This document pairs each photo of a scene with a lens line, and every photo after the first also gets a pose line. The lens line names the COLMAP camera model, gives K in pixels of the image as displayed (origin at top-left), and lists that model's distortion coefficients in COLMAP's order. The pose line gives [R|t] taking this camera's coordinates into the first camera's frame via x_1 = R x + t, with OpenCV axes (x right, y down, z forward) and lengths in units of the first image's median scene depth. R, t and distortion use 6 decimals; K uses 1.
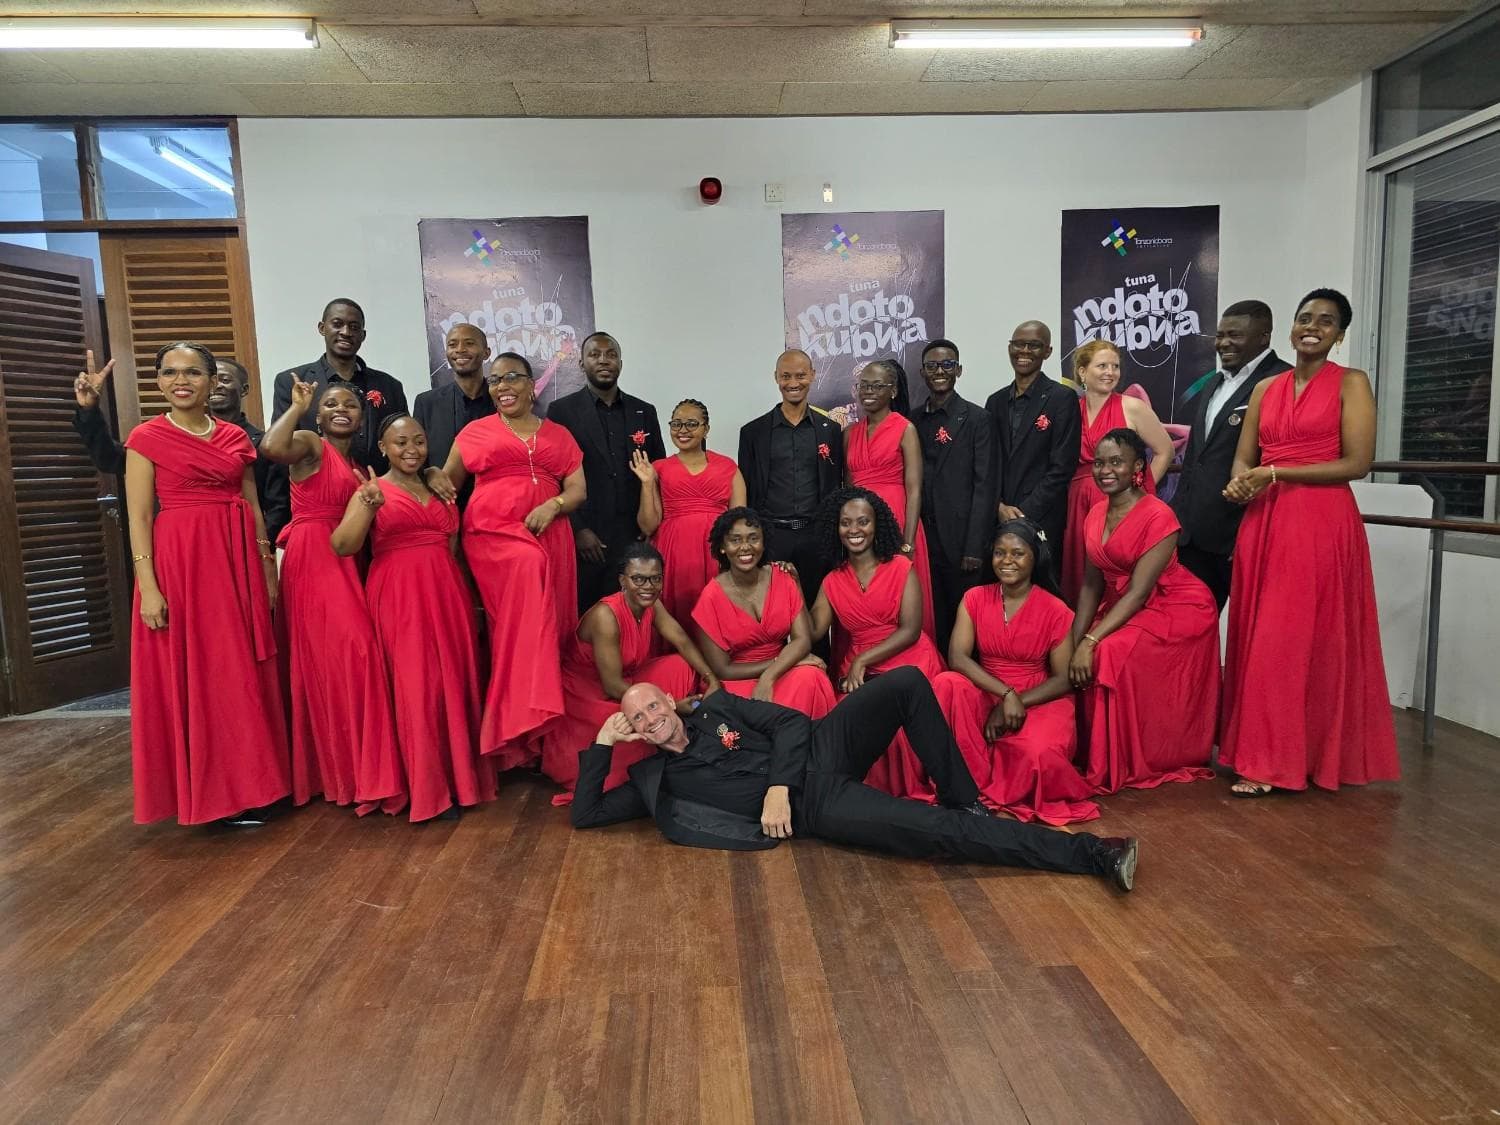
lens RADIAL K [[963.2, 0, 745.0], [0, 963.2, 551.6], [0, 0, 1]] dist [0.016623, -0.018423]
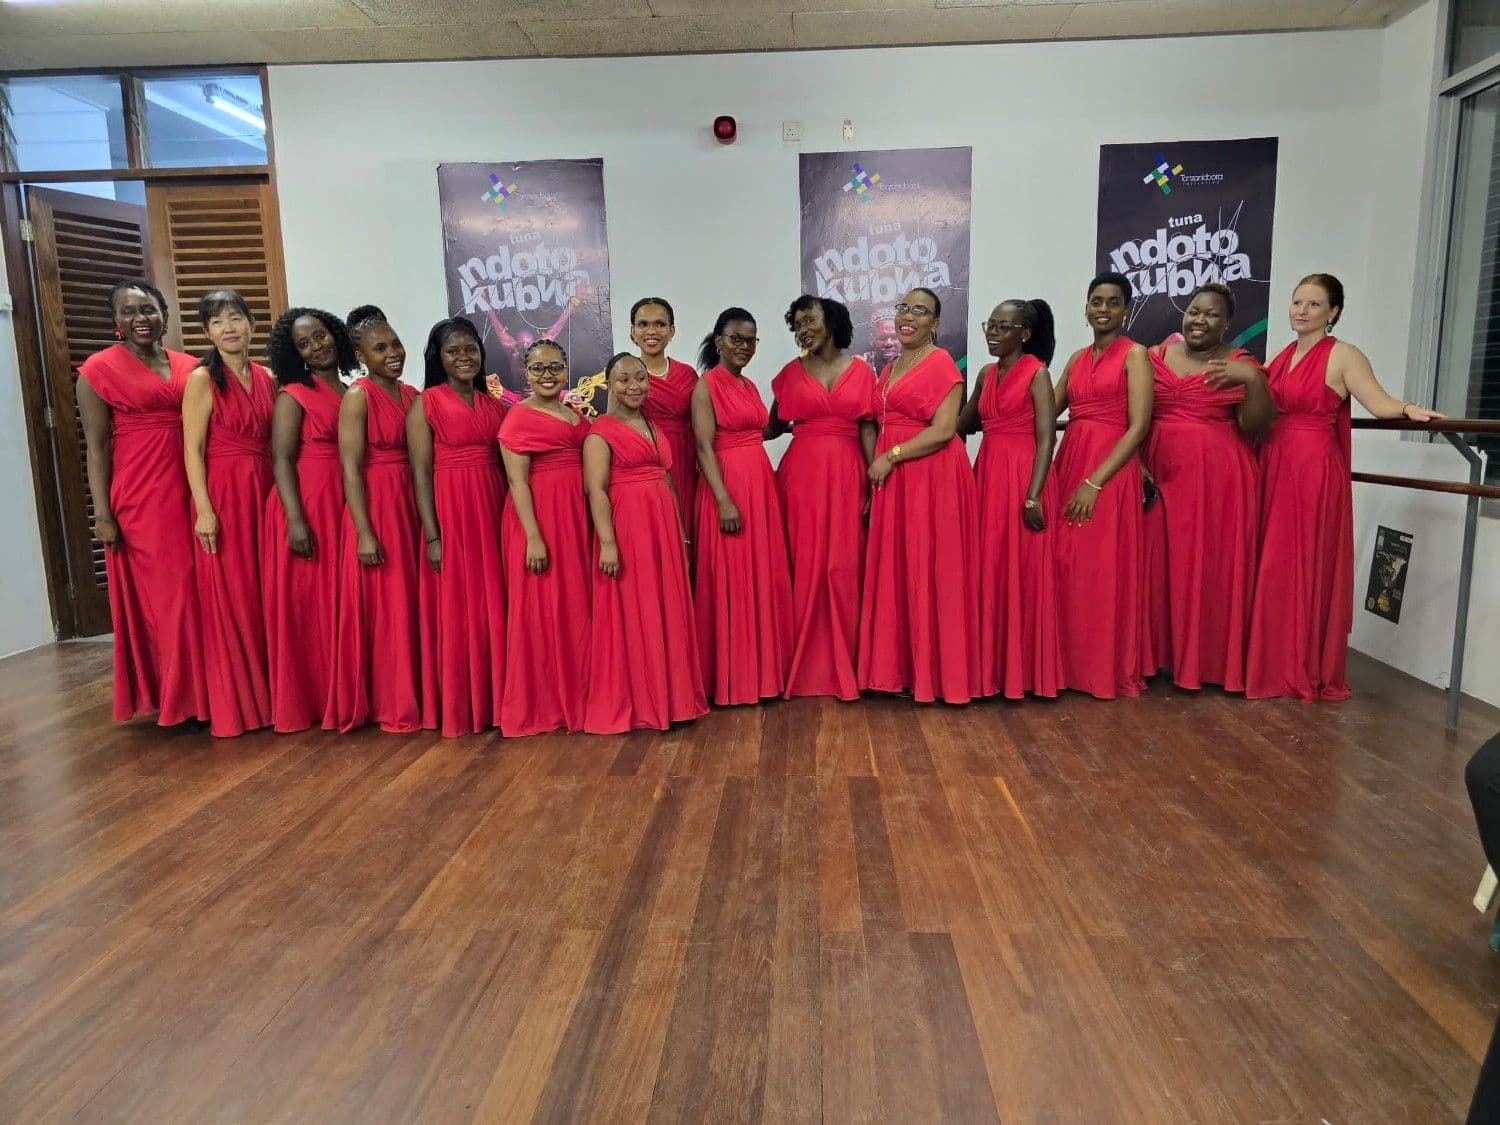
lens RADIAL K [[963.2, 0, 764.1], [0, 963.2, 552.5], [0, 0, 1]] dist [0.016623, -0.018423]
pose [[0.993843, 0.030017, -0.106652, 0.120334], [-0.023924, 0.998032, 0.057958, -0.005515], [0.108181, -0.055049, 0.992606, 0.012646]]
